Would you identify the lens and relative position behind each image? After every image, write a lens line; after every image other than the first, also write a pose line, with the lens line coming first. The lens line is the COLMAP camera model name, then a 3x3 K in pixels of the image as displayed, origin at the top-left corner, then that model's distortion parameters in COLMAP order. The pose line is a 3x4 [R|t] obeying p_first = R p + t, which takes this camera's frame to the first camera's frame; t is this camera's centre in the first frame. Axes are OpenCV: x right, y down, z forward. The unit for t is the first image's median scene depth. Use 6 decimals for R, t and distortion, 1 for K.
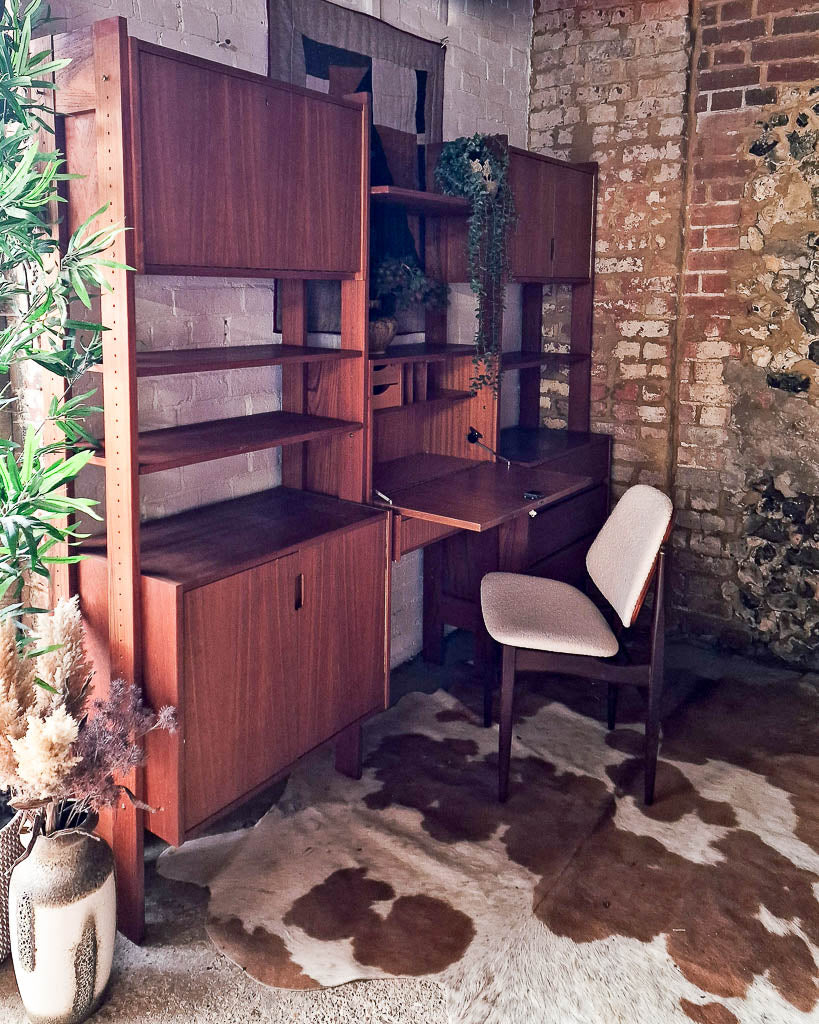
lens RADIAL K [[835.6, 0, 398.3], [0, 835.6, 372.3], [0, 0, 1]] dist [0.053511, -0.006807]
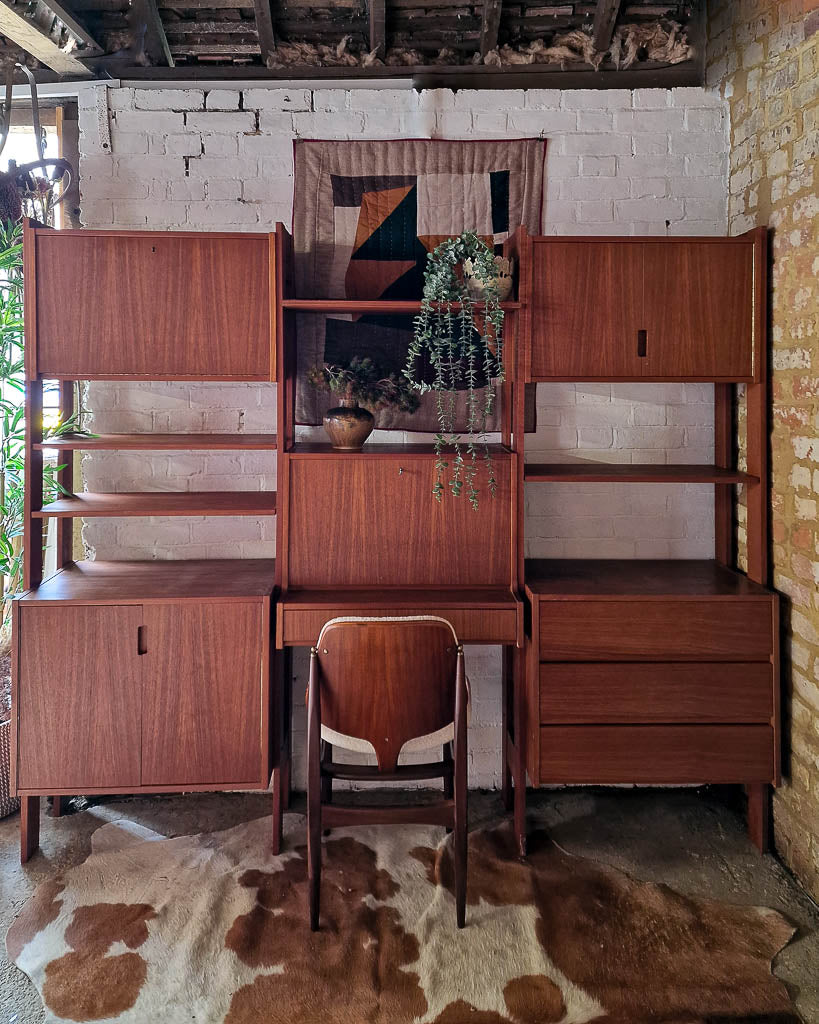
lens RADIAL K [[751.7, 0, 391.3], [0, 751.7, 362.0], [0, 0, 1]] dist [0.058019, -0.033092]
pose [[0.627550, -0.010576, -0.778505, 0.690475], [-0.077672, 0.994069, -0.076115, -0.059062], [0.774693, 0.108234, 0.623006, 0.392962]]
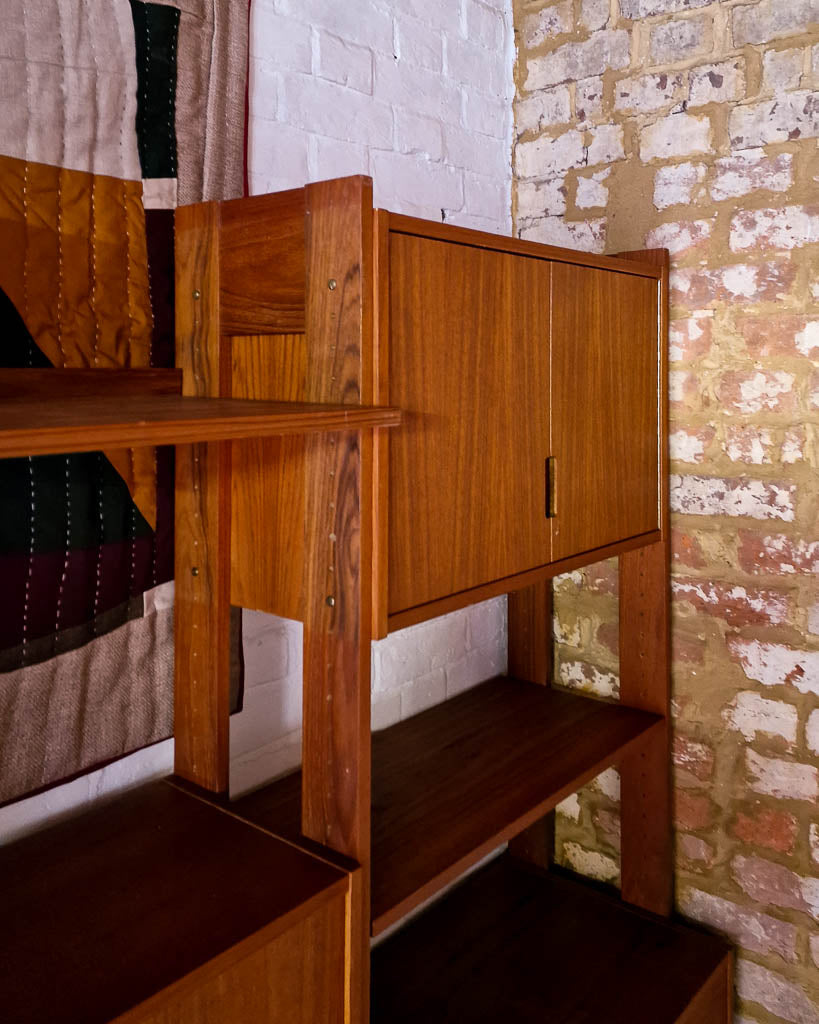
lens RADIAL K [[902.3, 0, 444.3], [0, 902.3, 373.6], [0, 0, 1]] dist [0.083225, -0.078436]
pose [[0.999730, -0.008108, -0.021771, 0.167063], [0.005945, 0.995203, -0.097656, -0.179249], [0.022458, 0.097500, 0.994982, 0.686169]]
